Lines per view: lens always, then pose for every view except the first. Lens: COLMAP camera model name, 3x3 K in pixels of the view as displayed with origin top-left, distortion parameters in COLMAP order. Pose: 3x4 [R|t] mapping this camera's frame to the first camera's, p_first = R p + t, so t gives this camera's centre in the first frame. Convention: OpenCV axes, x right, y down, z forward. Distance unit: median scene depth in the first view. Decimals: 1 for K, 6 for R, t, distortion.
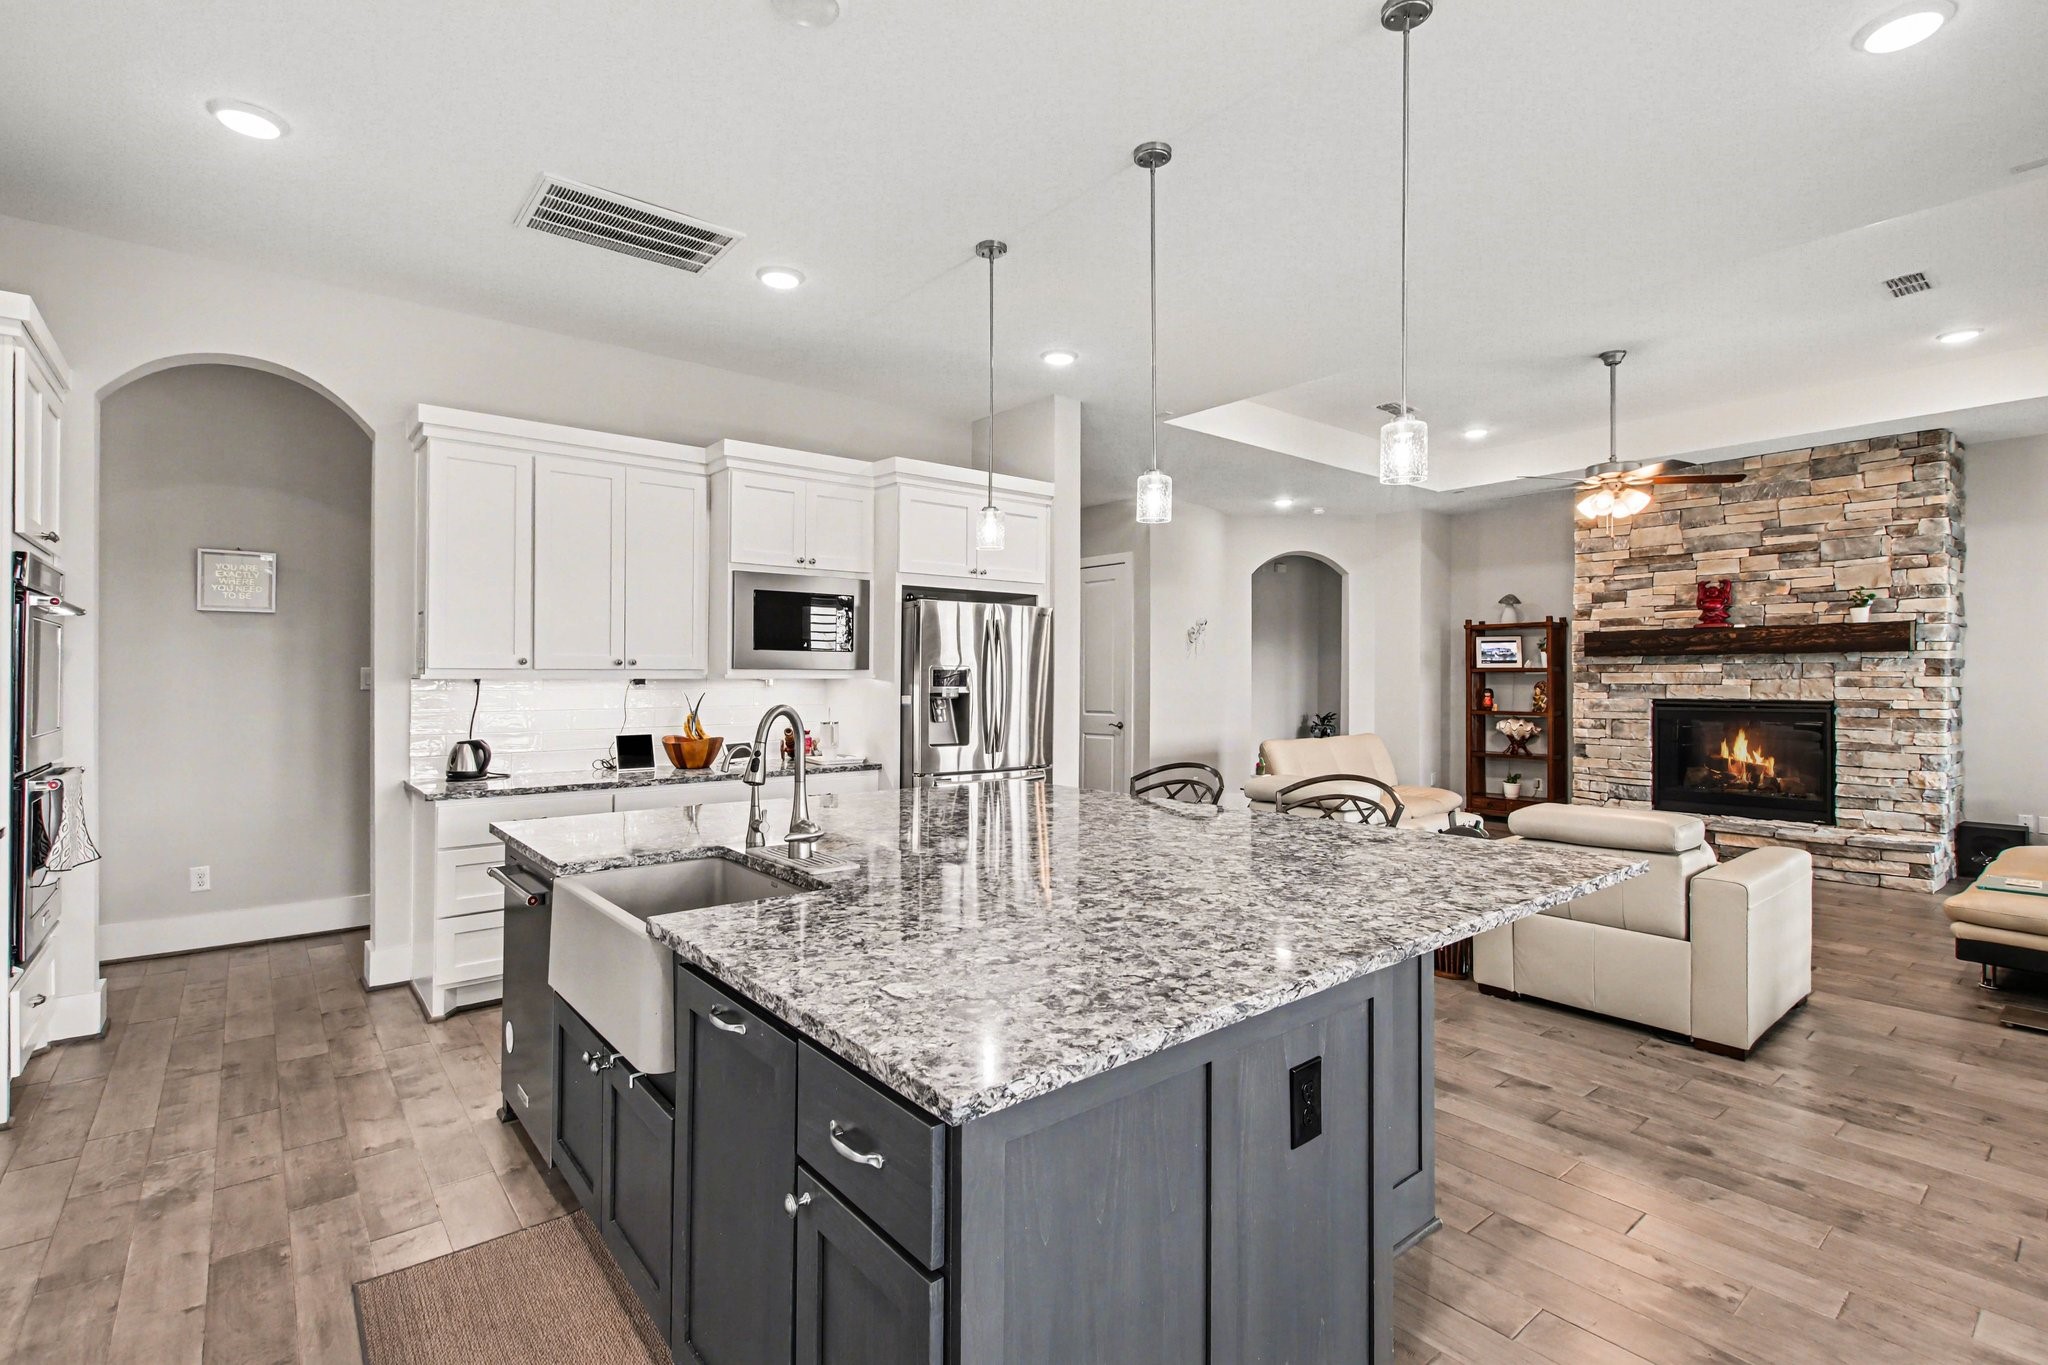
lens RADIAL K [[946.7, 0, 982.4], [0, 946.7, 681.2], [0, 0, 1]] dist [0.014115, -0.004793]
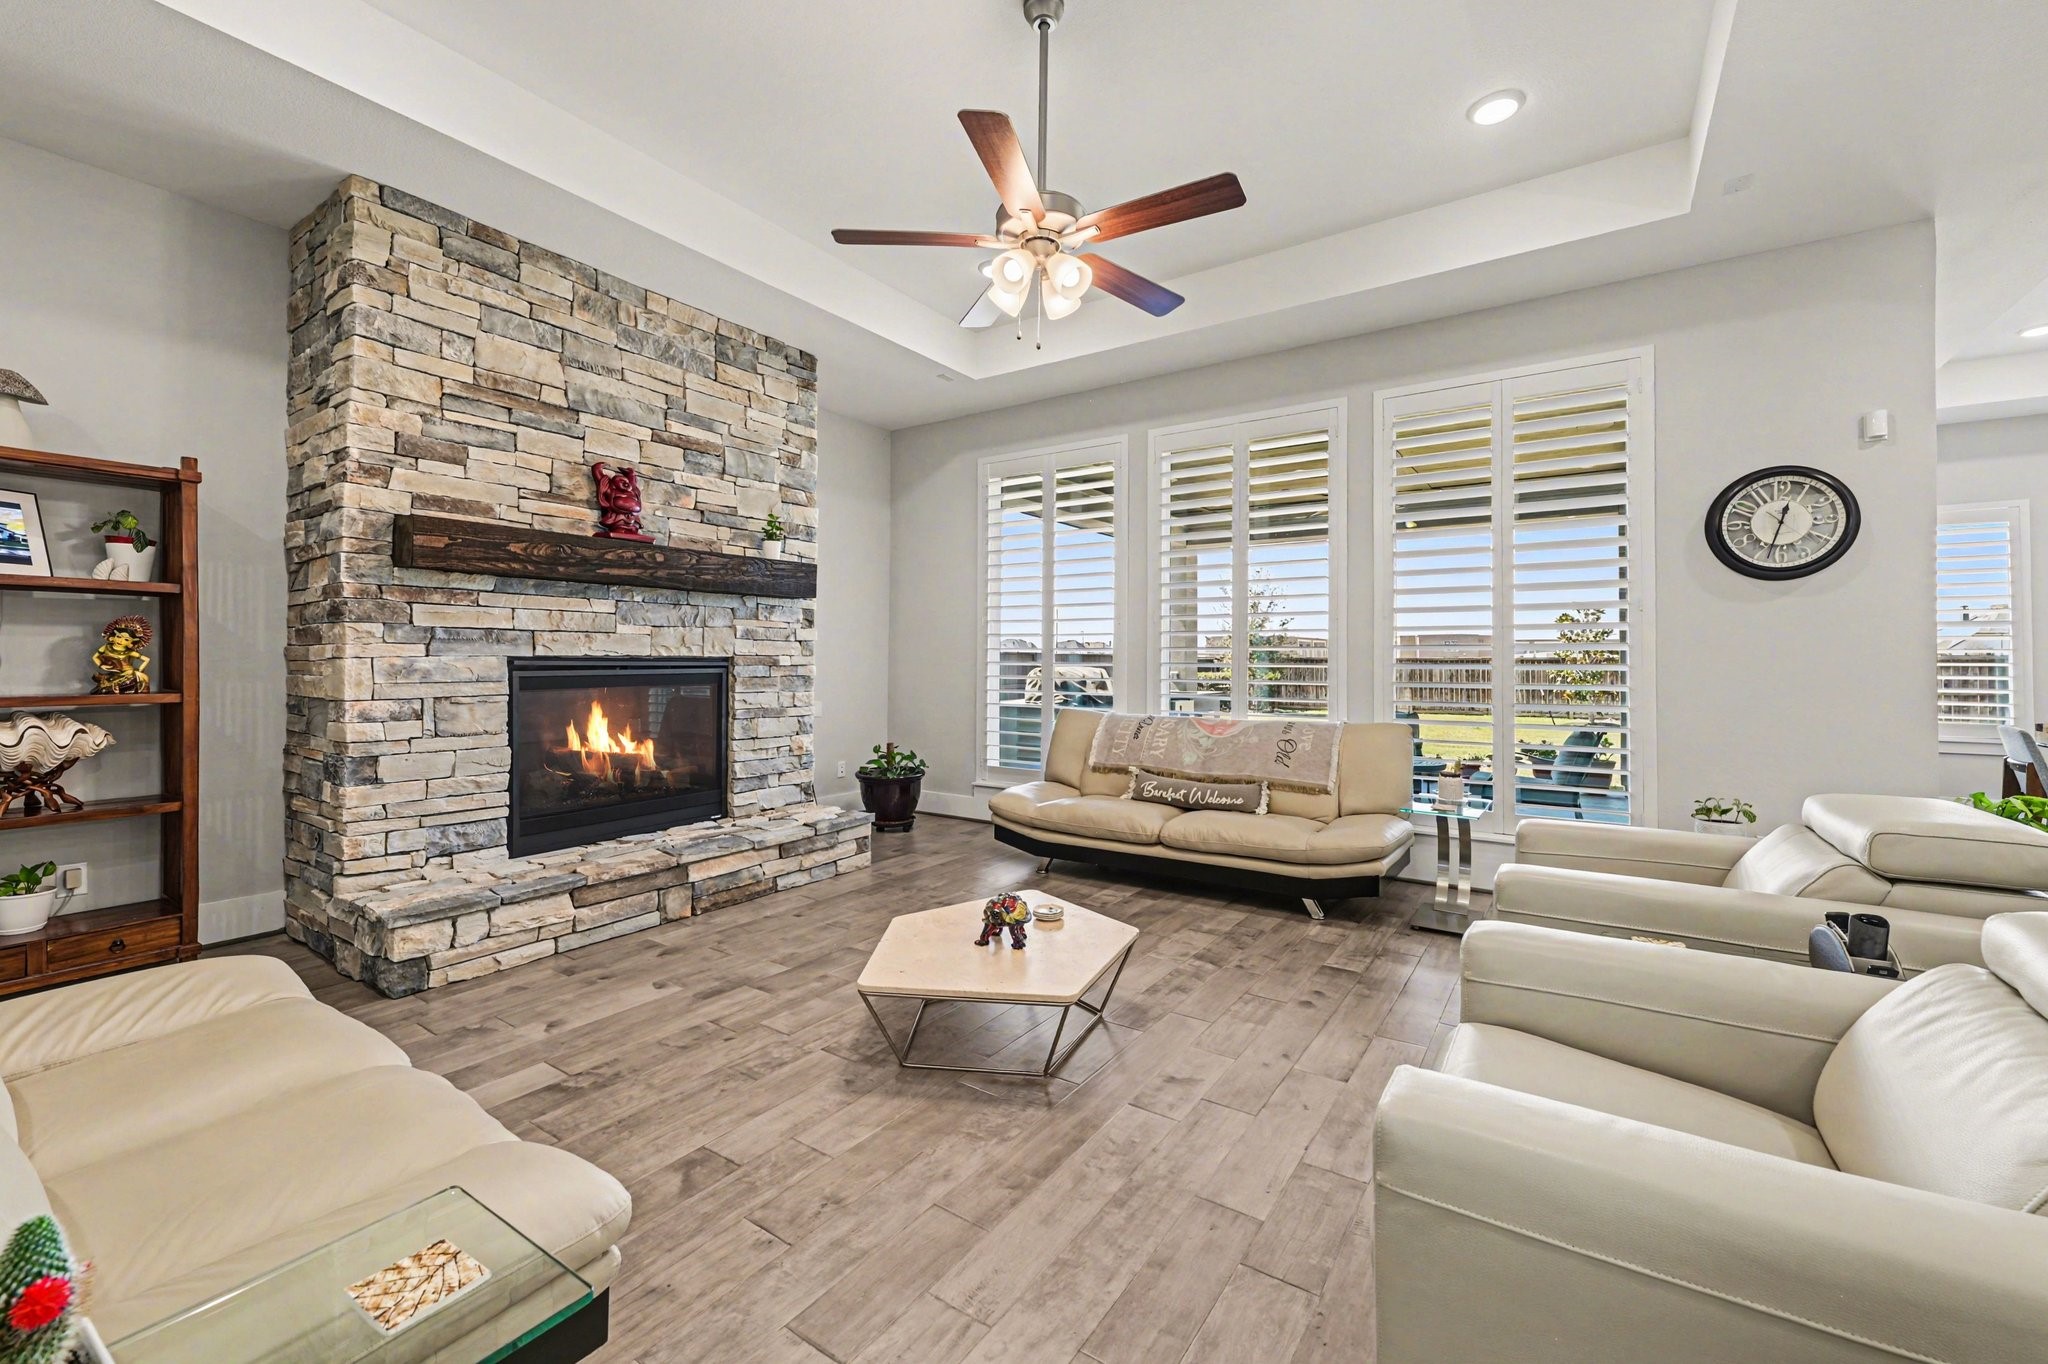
lens RADIAL K [[818.7, 0, 1048.1], [0, 818.7, 653.2], [0, 0, 1]] dist [0.013583, -0.002116]
pose [[-0.312162, 0.004567, 0.950018, 0.176926], [-0.004446, 0.999970, -0.006268, 0.020553], [-0.950018, -0.006180, -0.312132, 0.948905]]
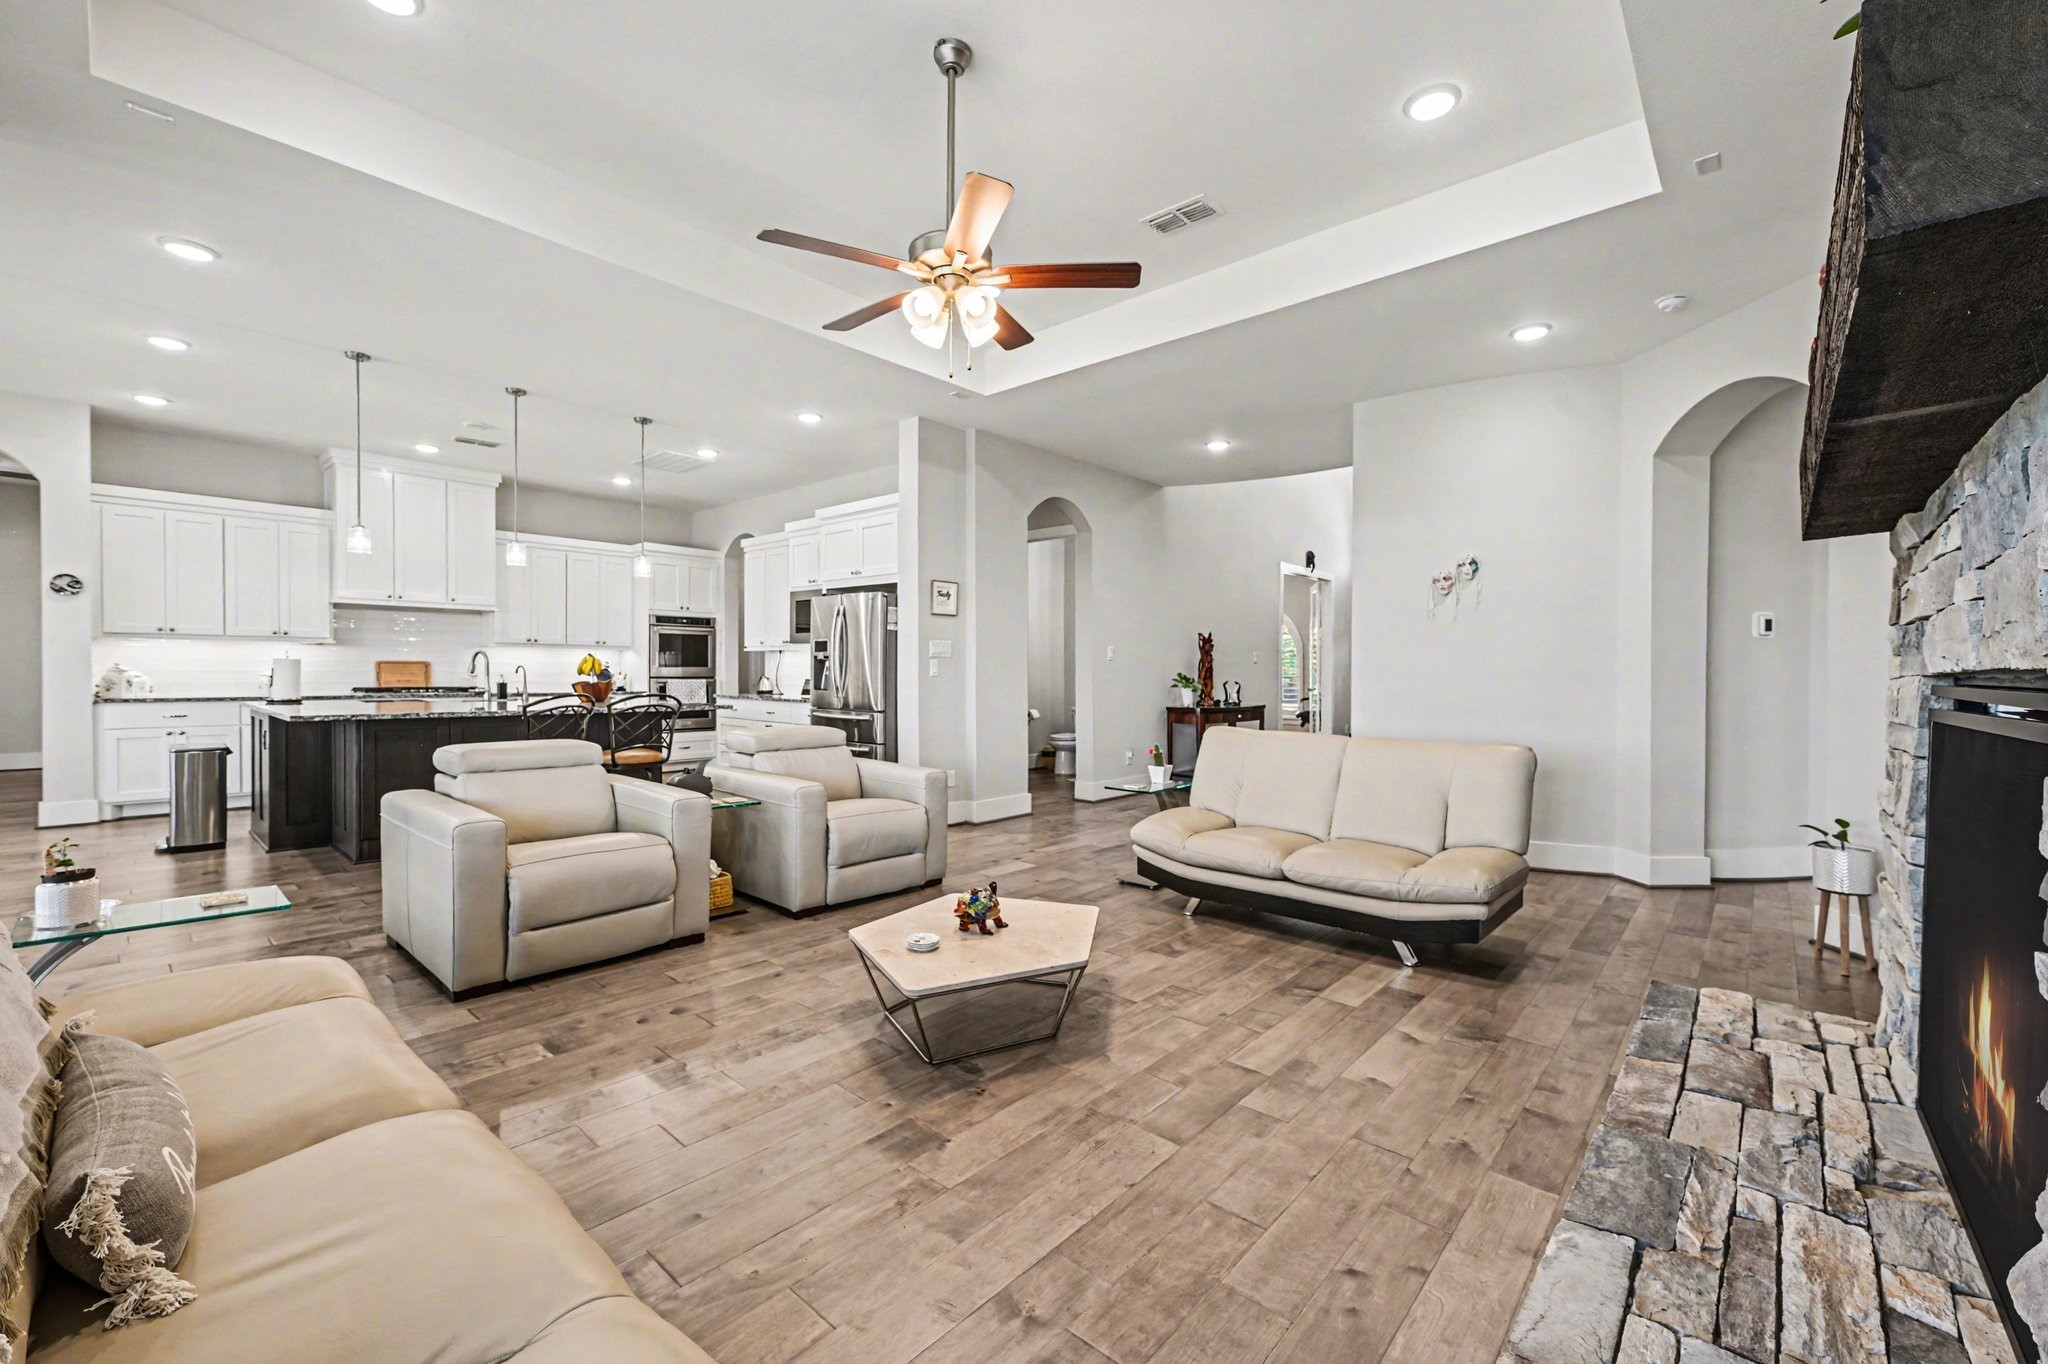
lens RADIAL K [[818.7, 0, 1042.7], [0, 818.7, 705.2], [0, 0, 1]] dist [0.013583, -0.002116]
pose [[0.178305, 0.043317, -0.983021, 0.970487], [-0.011844, 0.999053, 0.041875, 0.018915], [0.983904, 0.004176, 0.178649, 0.801507]]
